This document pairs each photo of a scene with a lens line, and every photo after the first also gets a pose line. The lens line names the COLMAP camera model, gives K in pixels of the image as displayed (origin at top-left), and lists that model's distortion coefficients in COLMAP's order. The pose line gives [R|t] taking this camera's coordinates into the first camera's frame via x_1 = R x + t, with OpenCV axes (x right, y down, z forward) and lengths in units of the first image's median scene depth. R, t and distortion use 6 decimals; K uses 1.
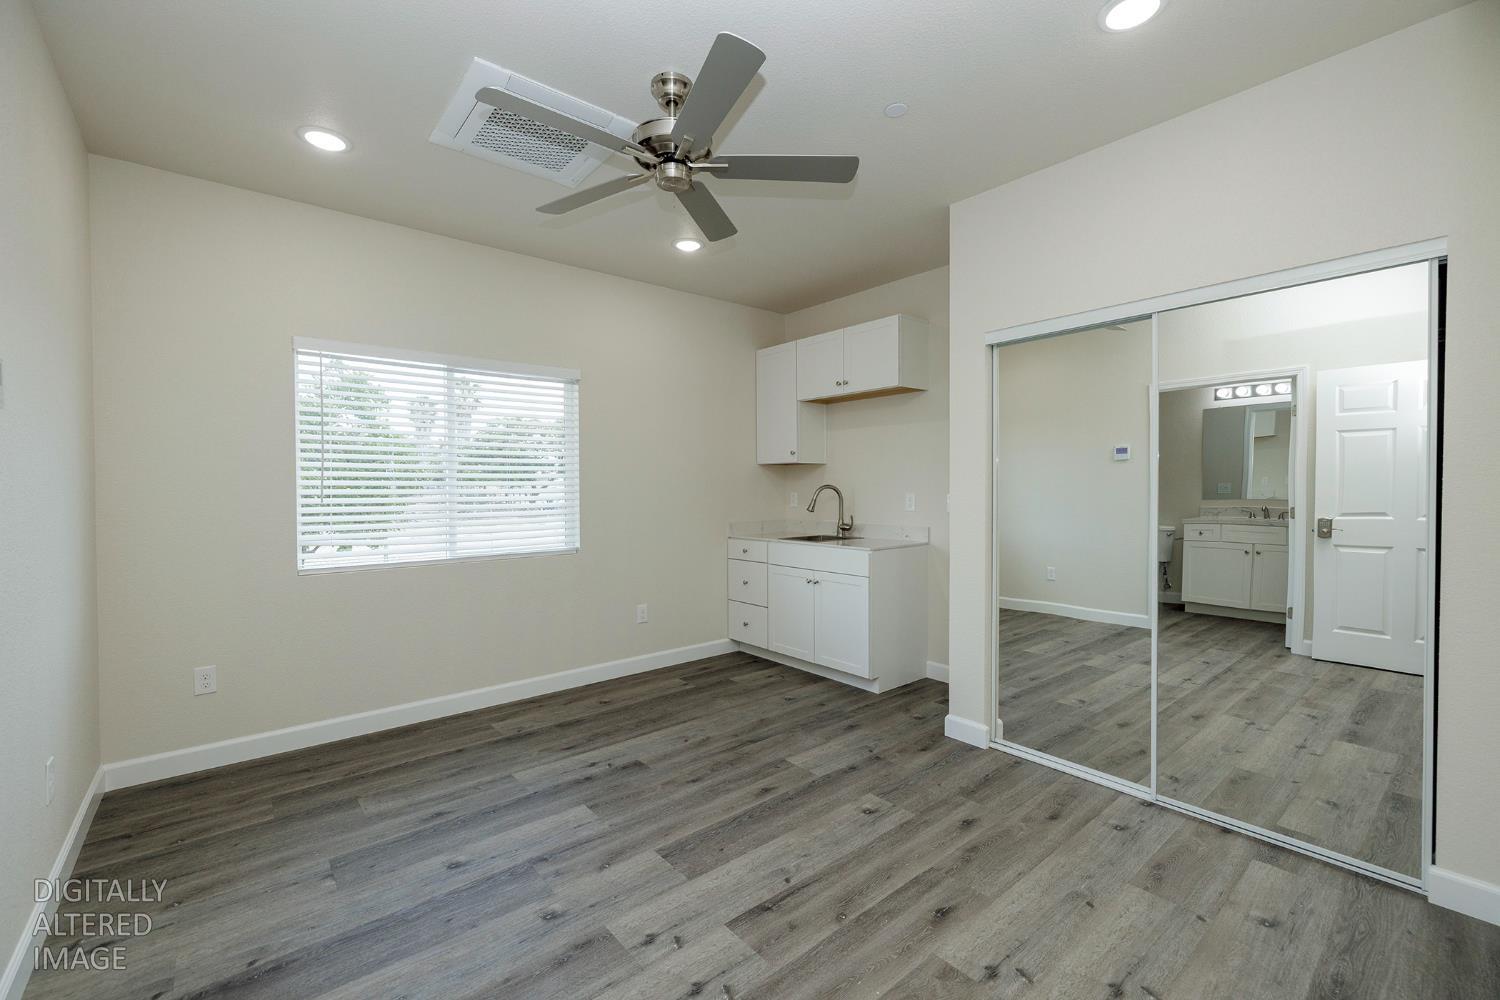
lens RADIAL K [[630.7, 0, 743.6], [0, 630.7, 492.8], [0, 0, 1]] dist [-0.000228, 0.001009]
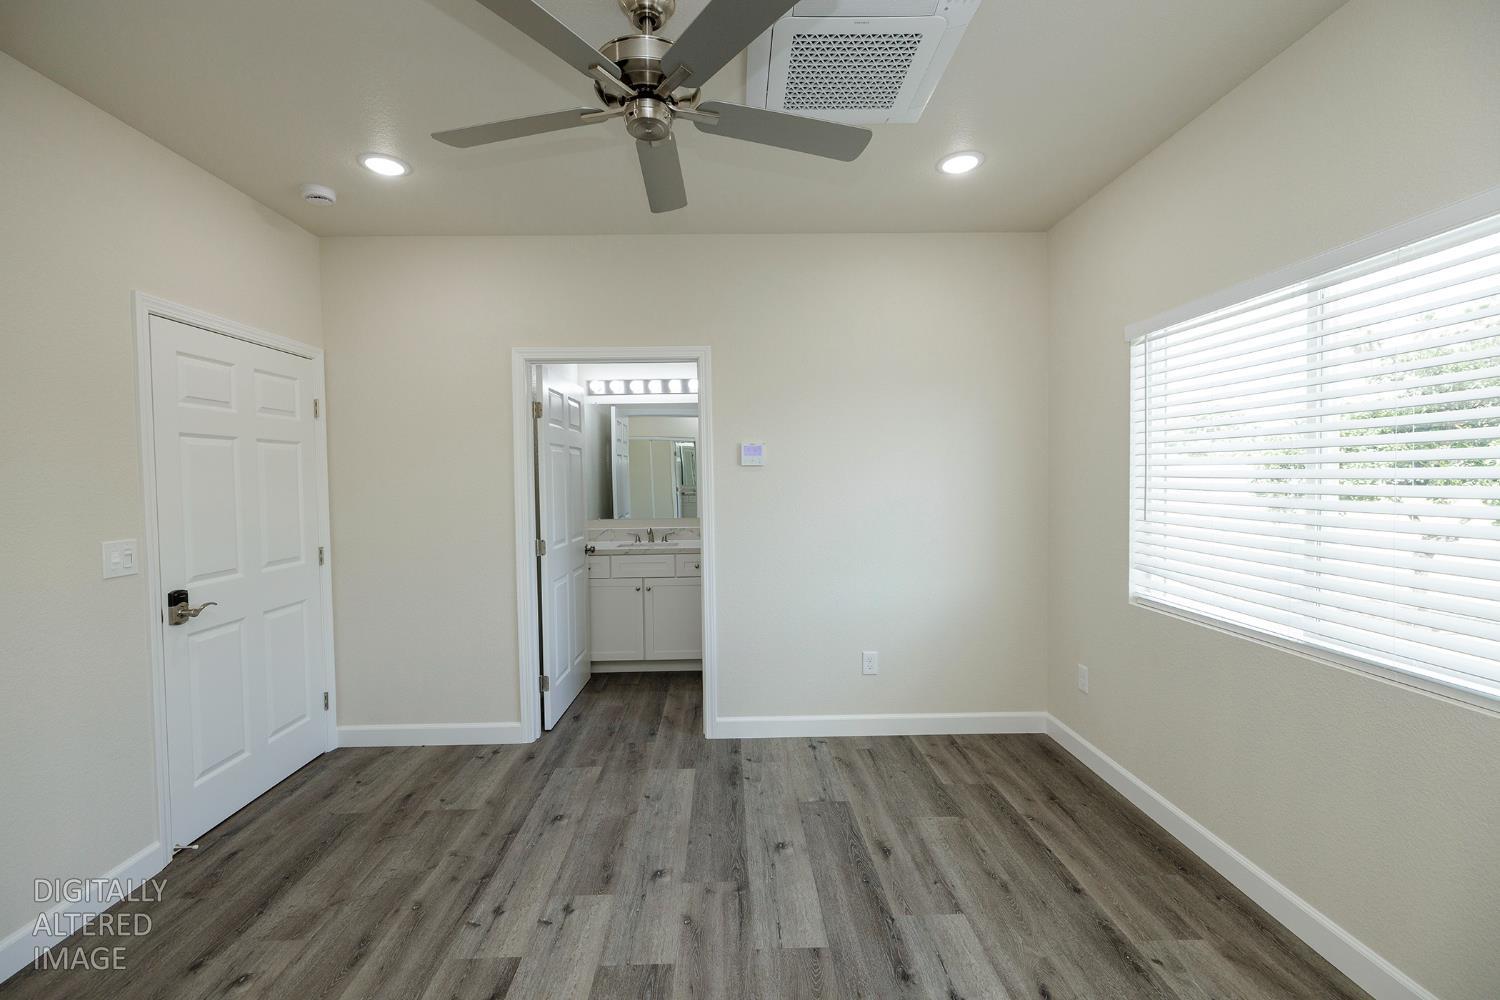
lens RADIAL K [[630.7, 0, 735.1], [0, 630.7, 493.6], [0, 0, 1]] dist [-0.000228, 0.001009]
pose [[-0.631433, 0.036768, -0.774558, 0.384484], [0.008576, 0.999145, 0.040437, -0.071653], [0.775383, 0.018891, -0.631209, 1.428001]]
